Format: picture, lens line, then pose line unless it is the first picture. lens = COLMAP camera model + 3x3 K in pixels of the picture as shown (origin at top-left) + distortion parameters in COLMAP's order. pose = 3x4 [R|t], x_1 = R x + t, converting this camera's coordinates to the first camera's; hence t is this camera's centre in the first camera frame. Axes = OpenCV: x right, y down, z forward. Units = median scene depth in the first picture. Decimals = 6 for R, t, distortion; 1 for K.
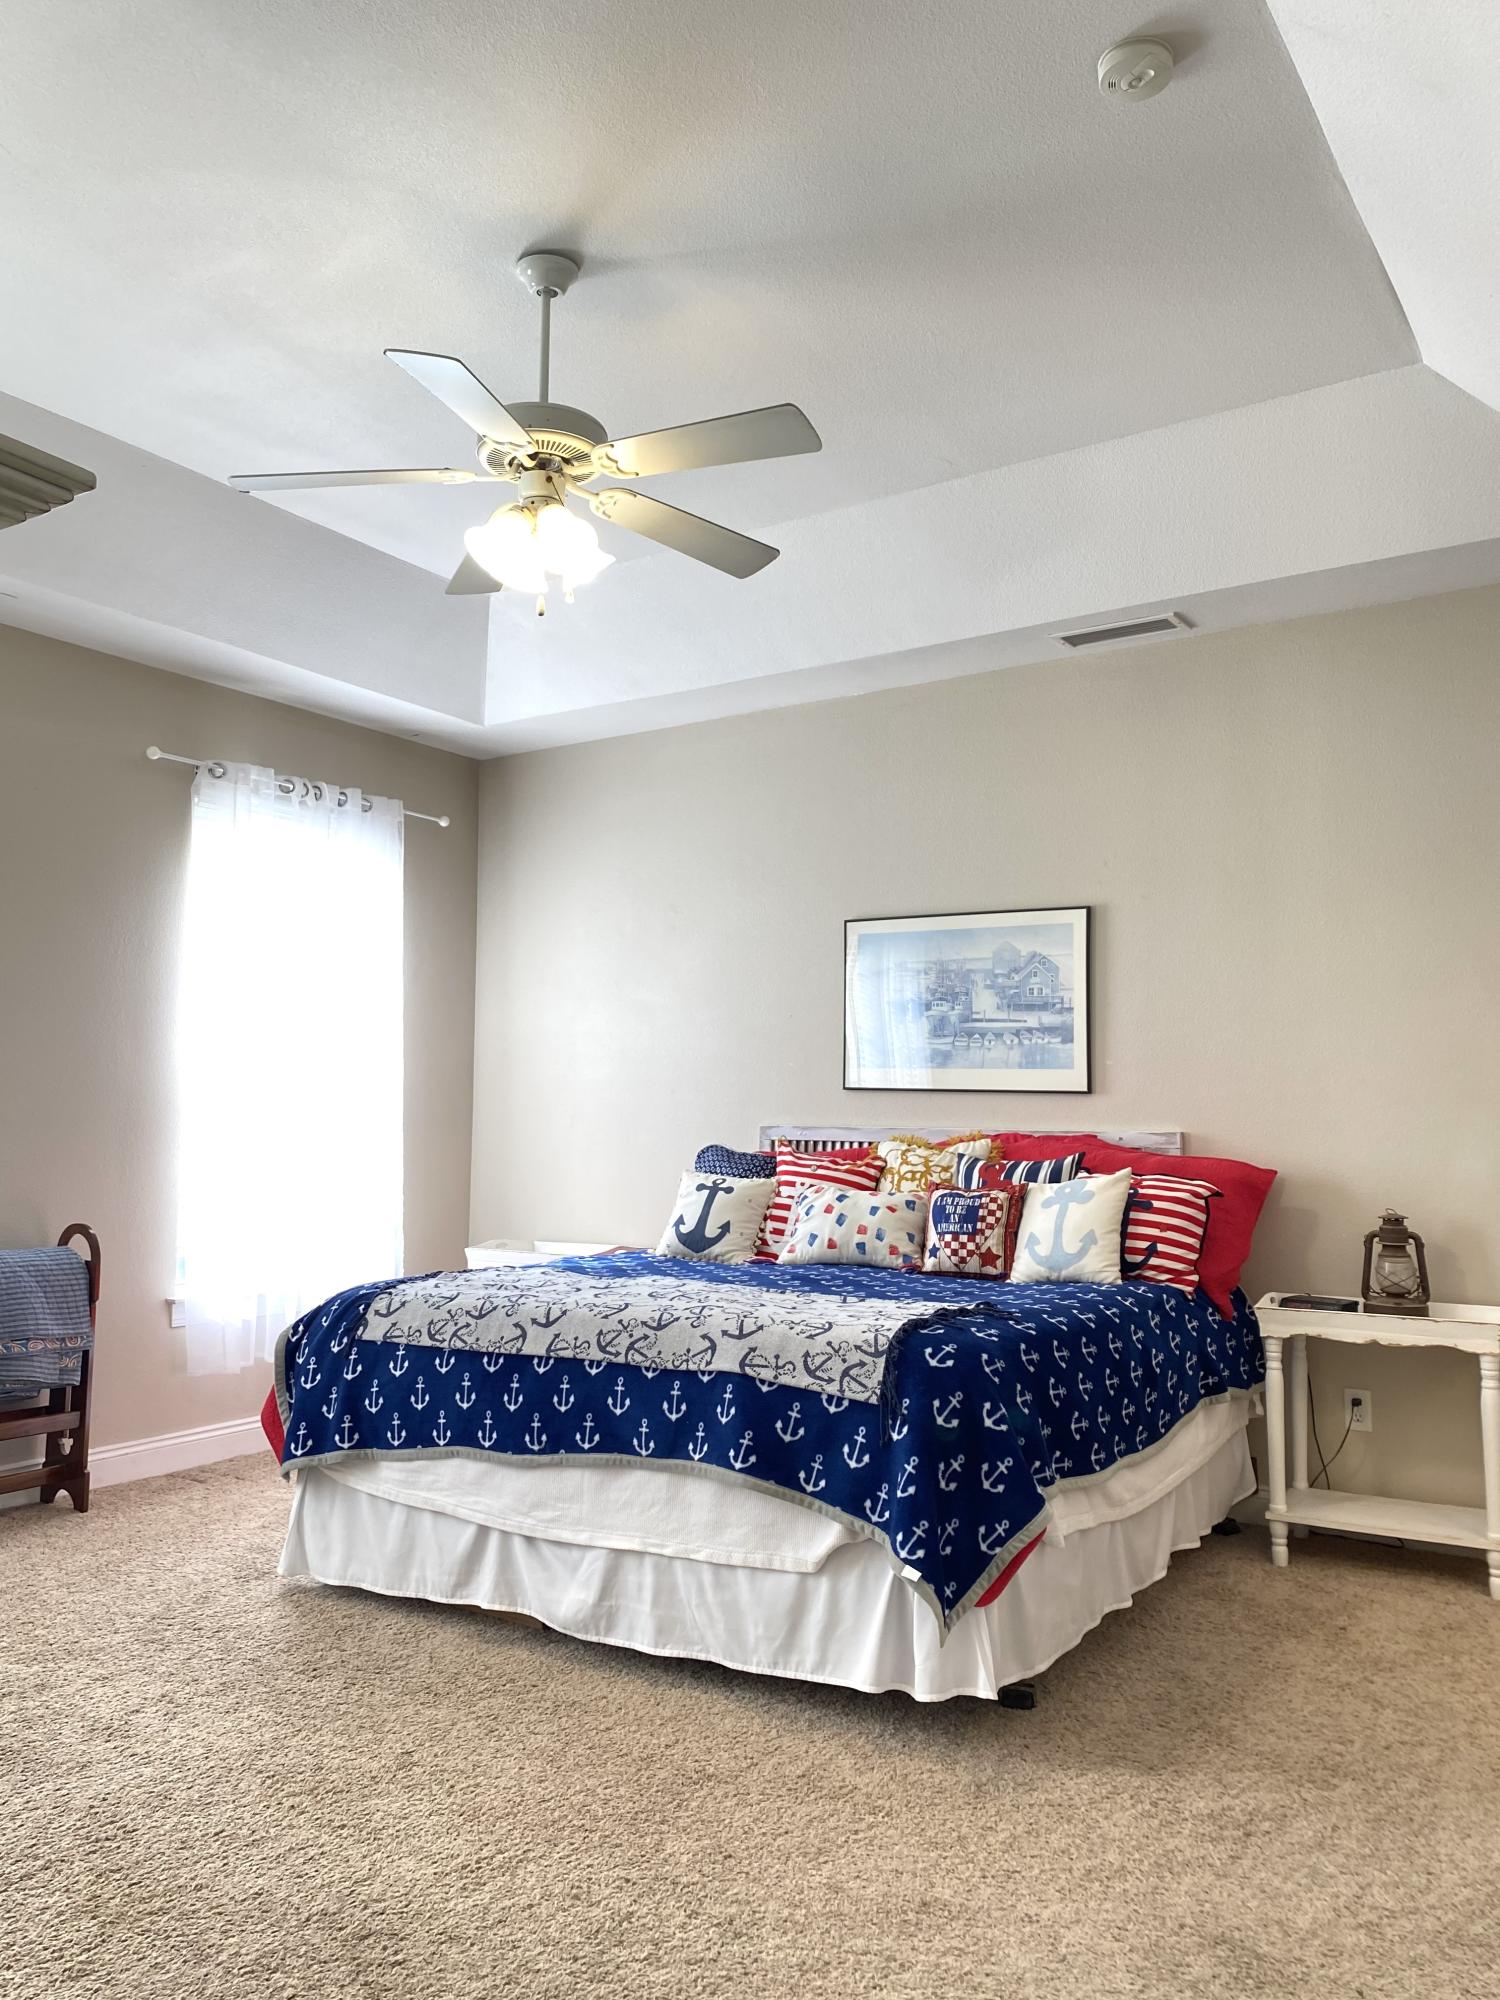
lens RADIAL K [[1534.2, 0, 751.7], [0, 1534.2, 999.4], [0, 0, 1]] dist [0.036487, -0.006408]
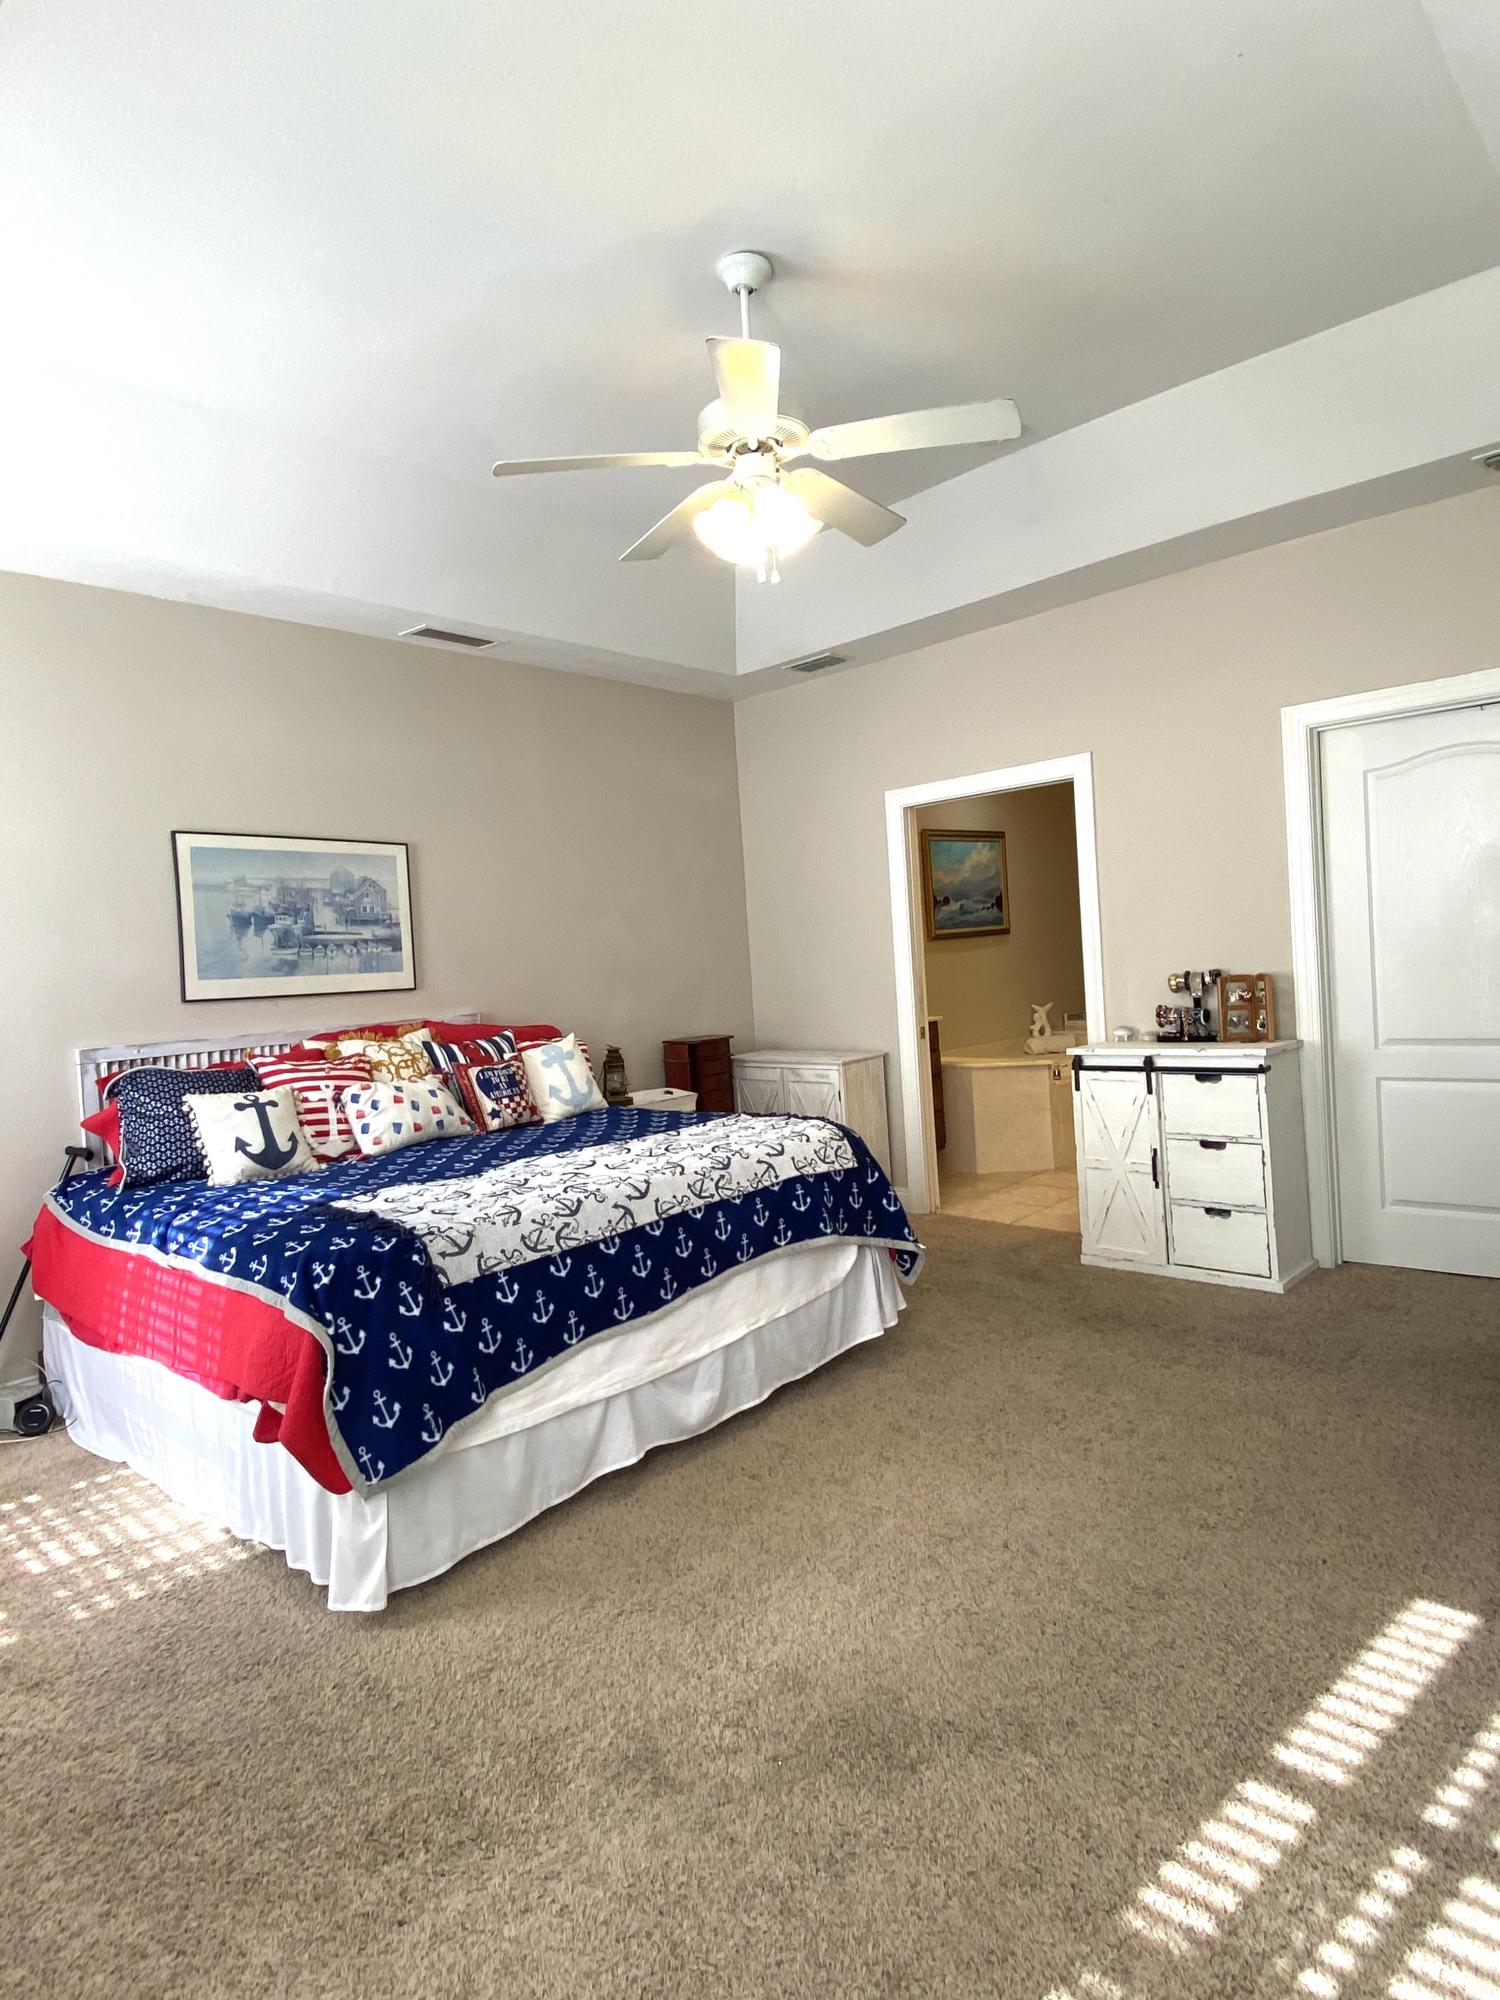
lens RADIAL K [[1140.6, 0, 749.4], [0, 1140.6, 992.7], [0, 0, 1]] dist [0.037027, -0.000919]
pose [[0.155949, -0.049321, 0.986533, -0.756366], [-0.006532, 0.998679, 0.050961, 0.014380], [-0.987744, -0.014391, 0.155421, 0.633487]]
